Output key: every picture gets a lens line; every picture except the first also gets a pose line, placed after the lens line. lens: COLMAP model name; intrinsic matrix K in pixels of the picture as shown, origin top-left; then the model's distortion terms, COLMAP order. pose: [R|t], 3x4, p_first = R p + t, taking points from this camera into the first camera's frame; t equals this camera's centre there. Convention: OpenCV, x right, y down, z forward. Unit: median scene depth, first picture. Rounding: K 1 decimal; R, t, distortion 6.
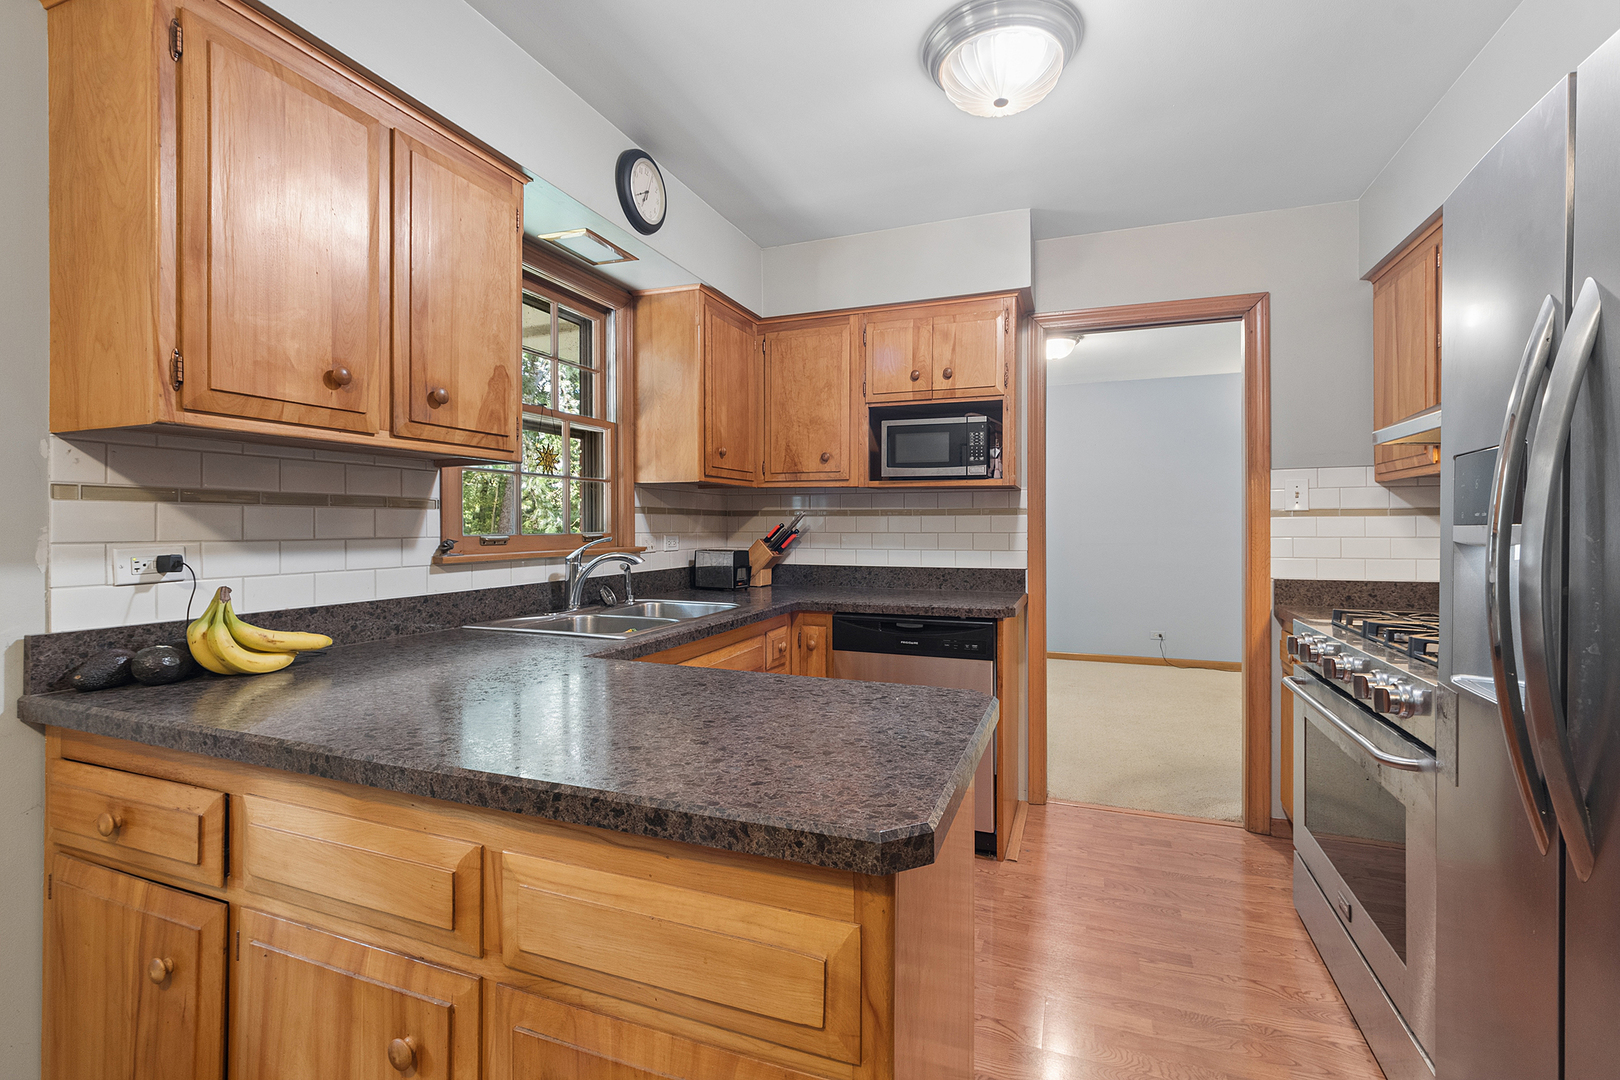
lens RADIAL K [[716.9, 0, 810.8], [0, 716.9, 526.9], [0, 0, 1]] dist [-0.003644, -0.000662]
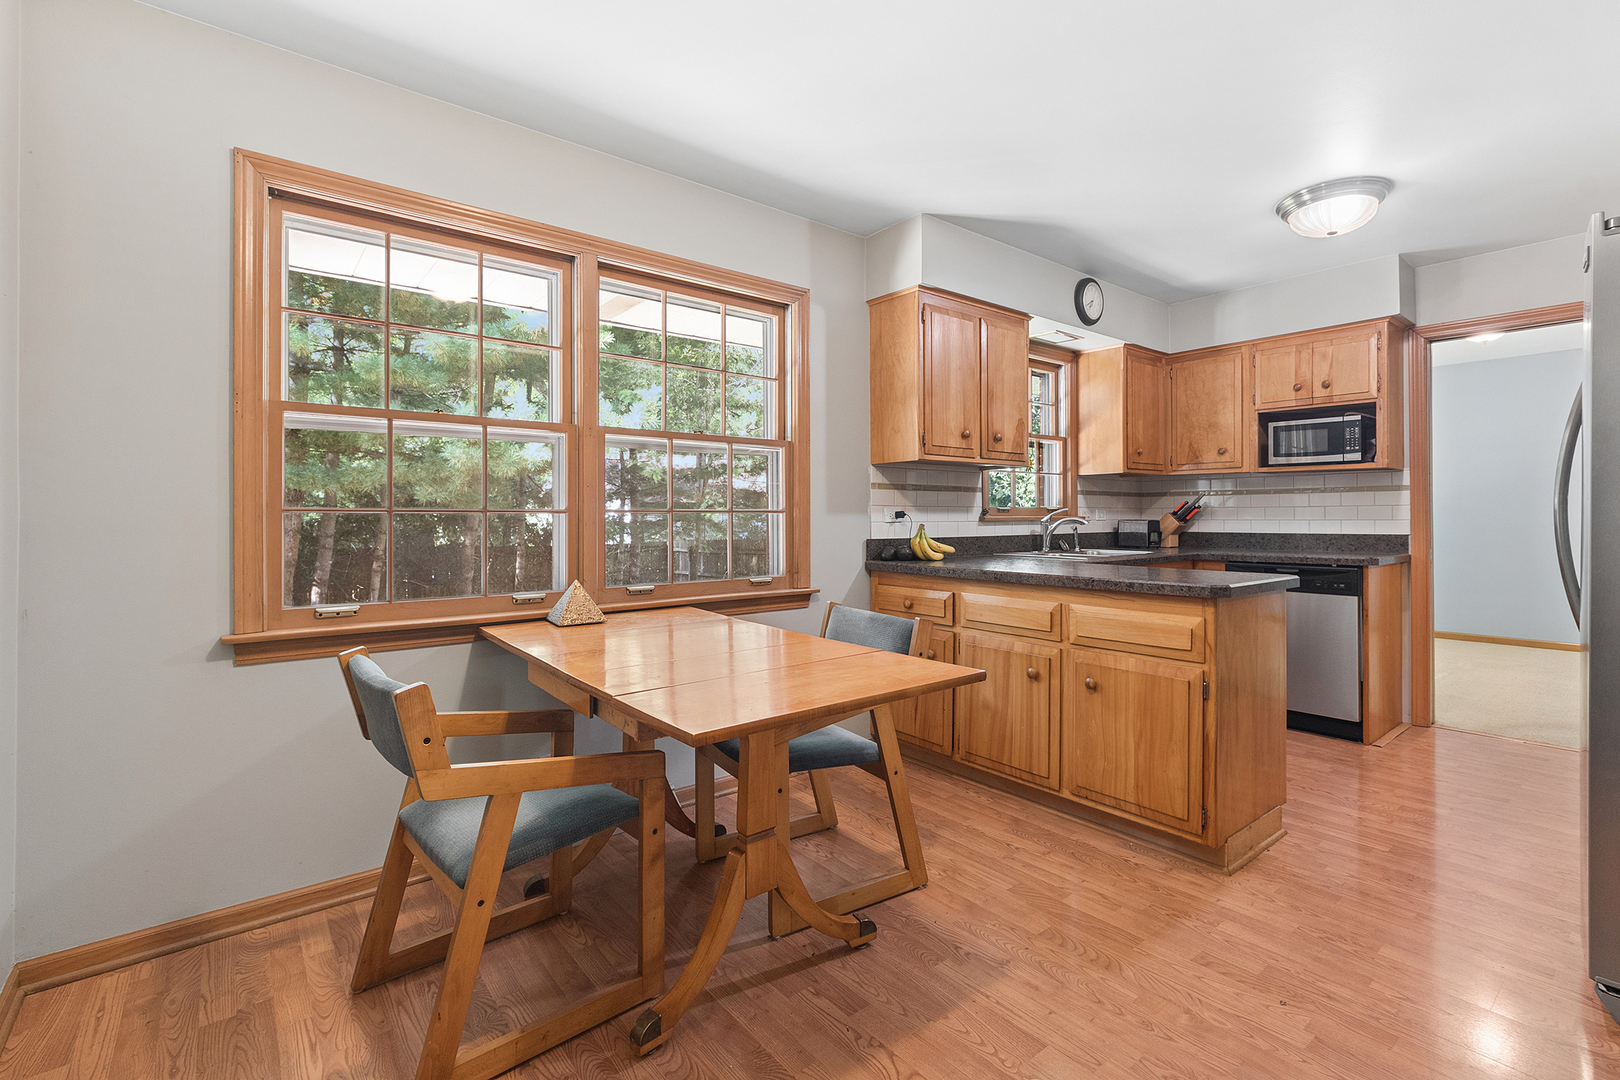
lens RADIAL K [[716.9, 0, 807.1], [0, 716.9, 518.0], [0, 0, 1]] dist [-0.003644, -0.000662]
pose [[0.858305, -0.002631, -0.513133, 0.048671], [0.002484, 0.999996, -0.000973, 0.033453], [0.513134, -0.000439, 0.858309, -0.667592]]
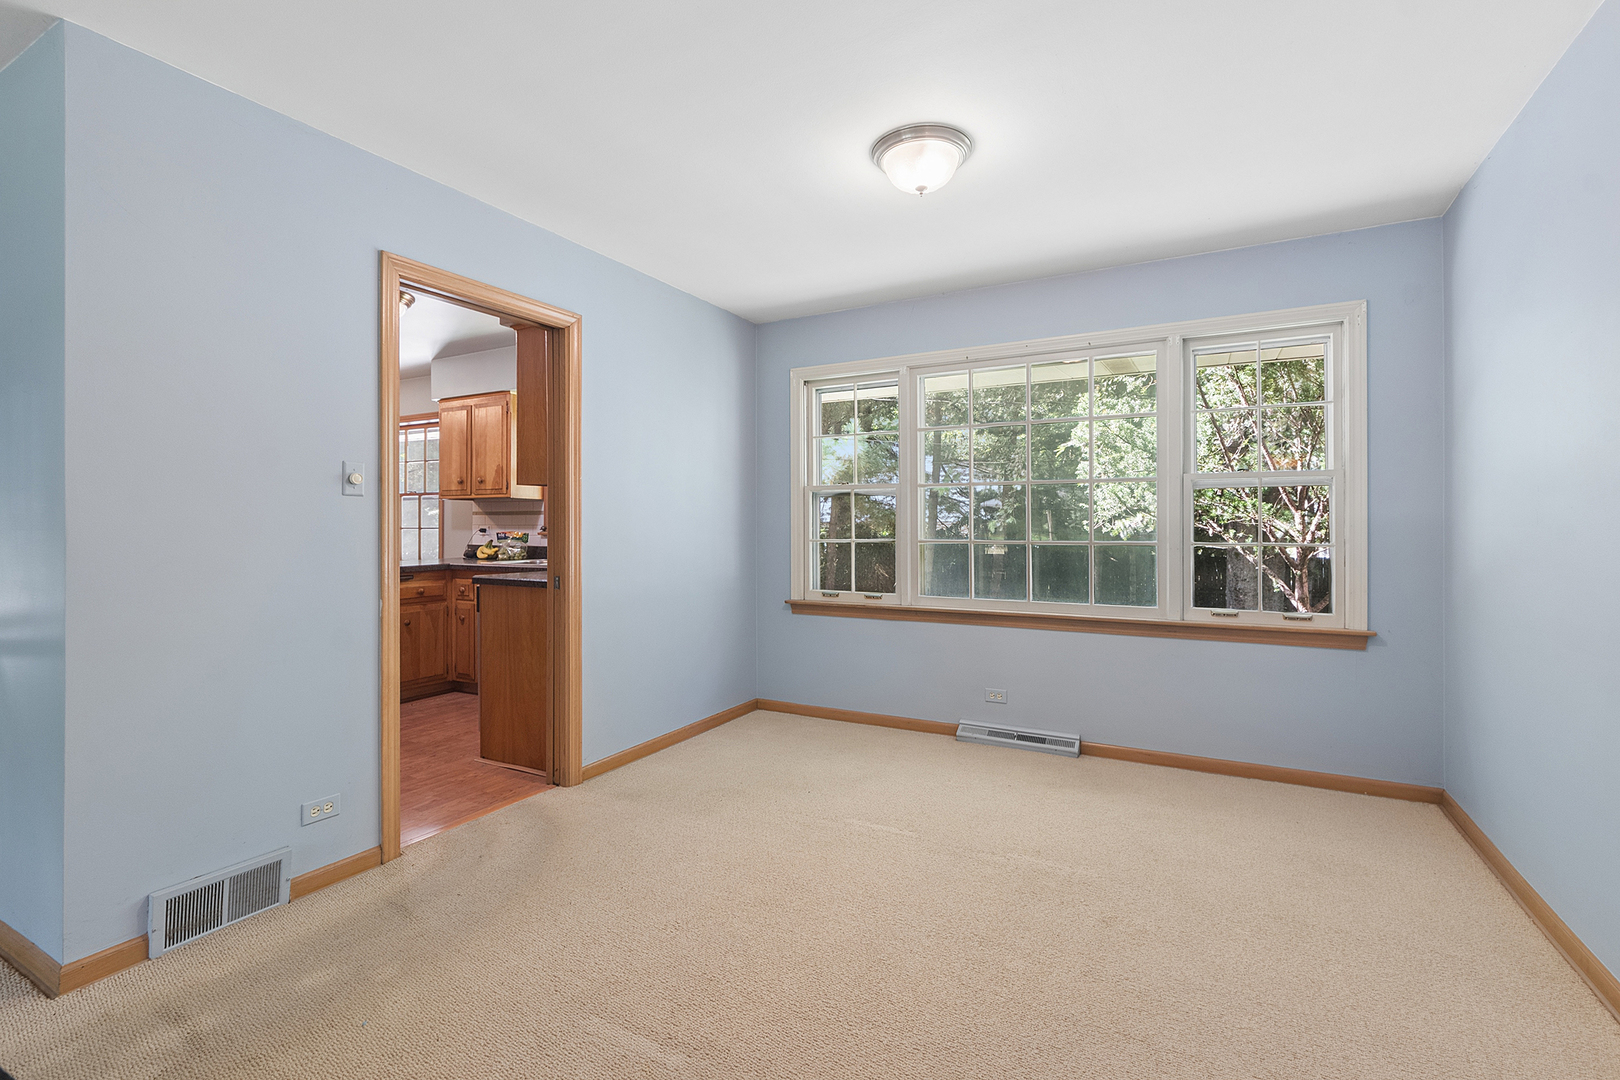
lens RADIAL K [[716.9, 0, 811.5], [0, 716.9, 532.9], [0, 0, 1]] dist [-0.003644, -0.000662]
pose [[-0.124373, 0.012605, -0.992156, 1.525847], [-0.001693, 0.999915, 0.012916, 0.005381], [0.992234, 0.003286, -0.124341, 1.753540]]
